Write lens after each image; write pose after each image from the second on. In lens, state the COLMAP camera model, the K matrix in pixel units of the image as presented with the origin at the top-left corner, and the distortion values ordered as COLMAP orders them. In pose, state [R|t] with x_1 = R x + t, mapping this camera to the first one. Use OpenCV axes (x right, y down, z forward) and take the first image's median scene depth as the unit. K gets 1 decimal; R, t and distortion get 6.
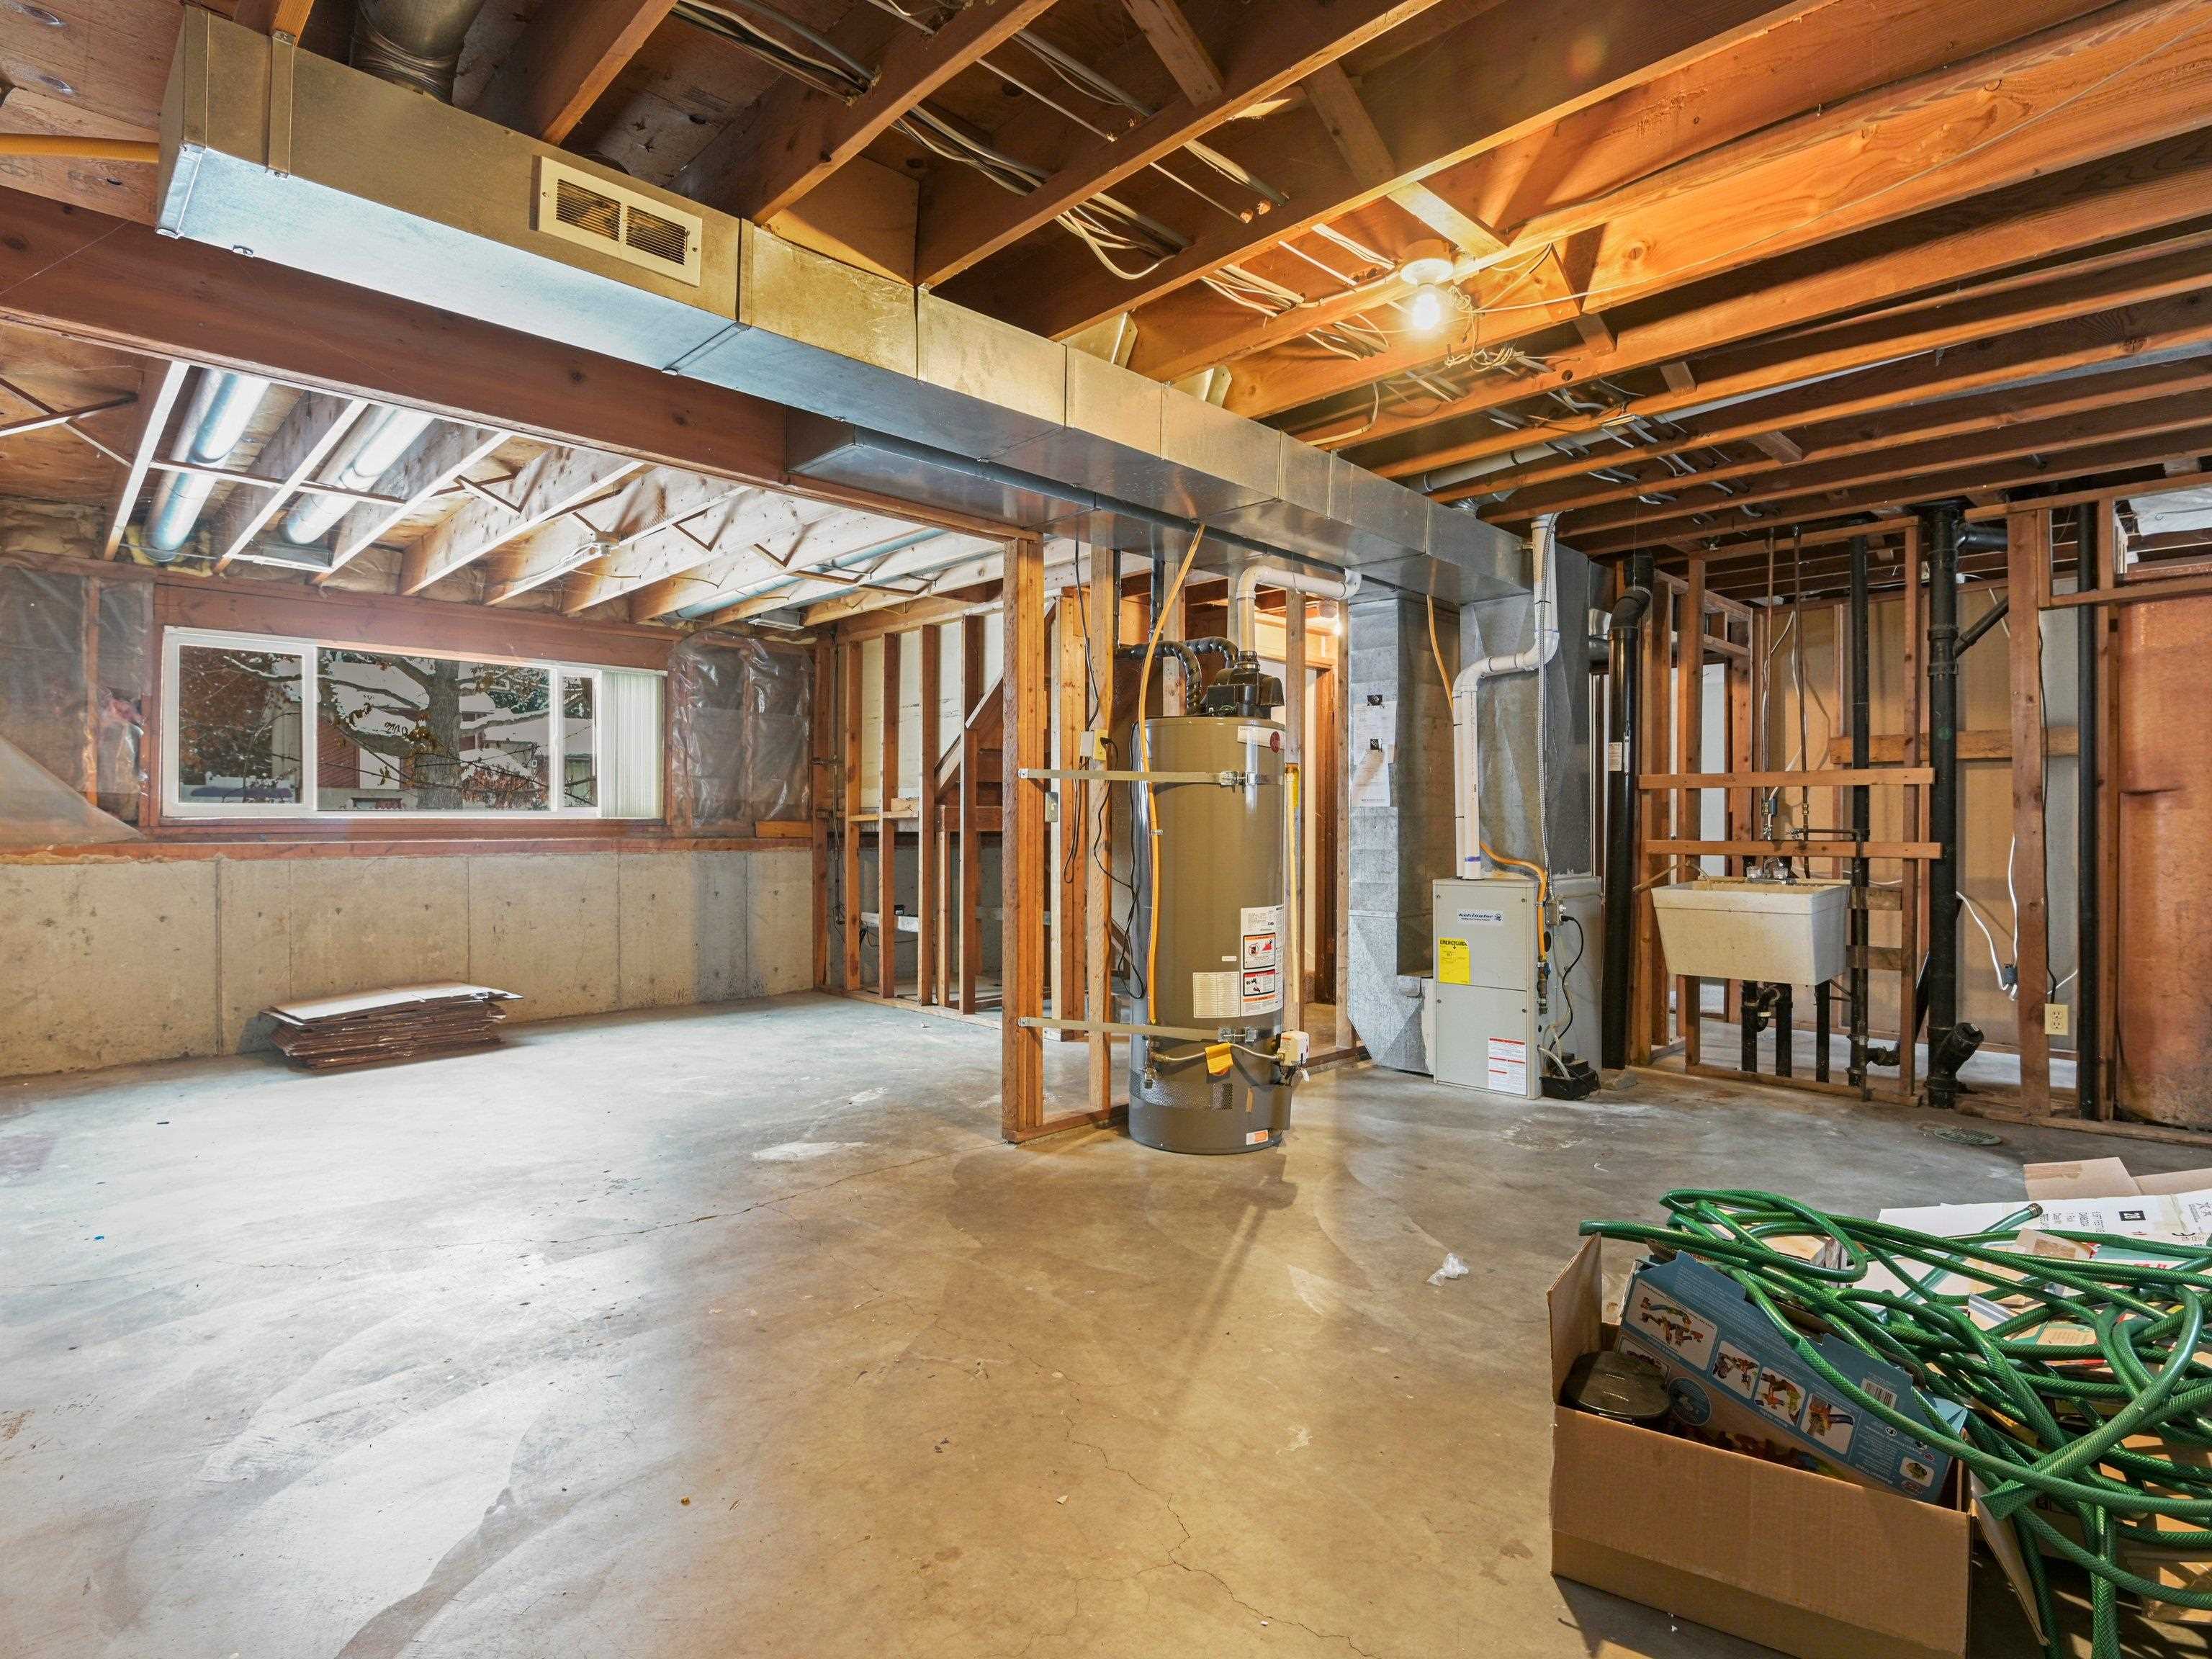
lens RADIAL K [[1144.3, 0, 1104.1], [0, 1144.3, 821.9], [0, 0, 1]] dist [-0.004792, -0.008946]
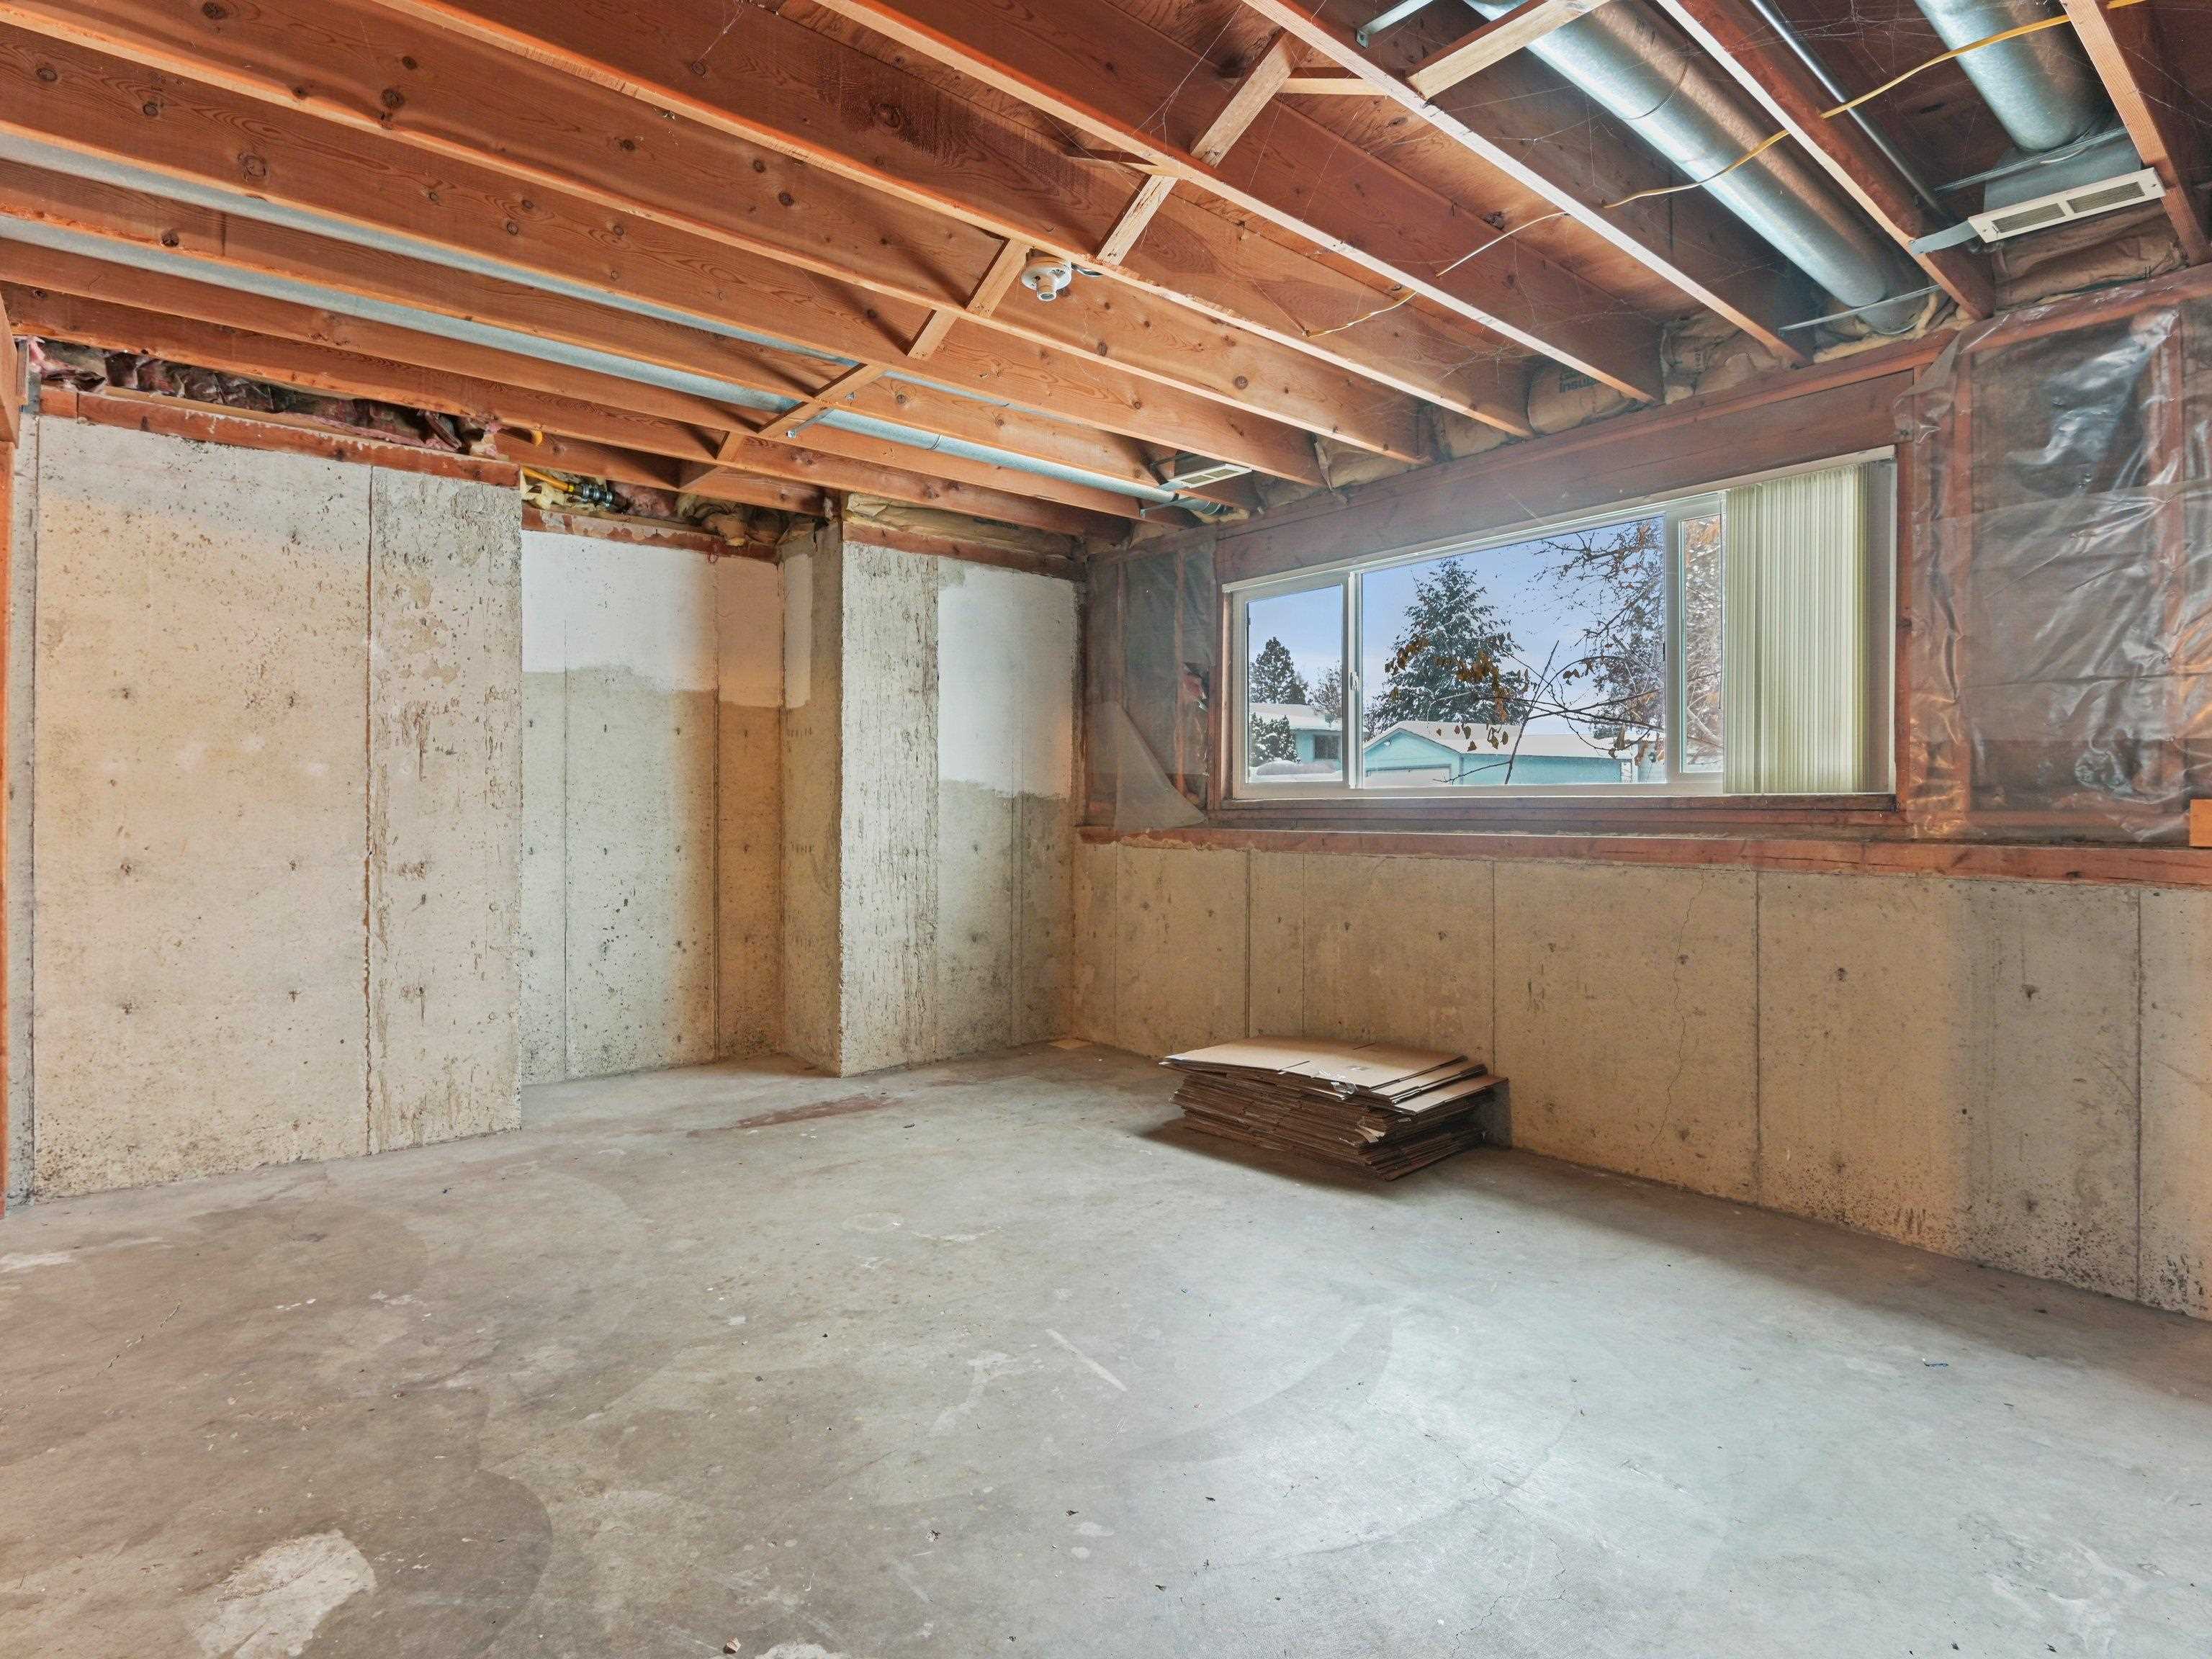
lens RADIAL K [[1144.3, 0, 1102.2], [0, 1144.3, 817.6], [0, 0, 1]] dist [-0.004792, -0.008946]
pose [[-0.081092, 0.005382, -0.996692, 0.074310], [-0.002216, 0.999982, 0.005580, 0.004538], [0.996704, 0.002661, -0.081079, 0.911974]]
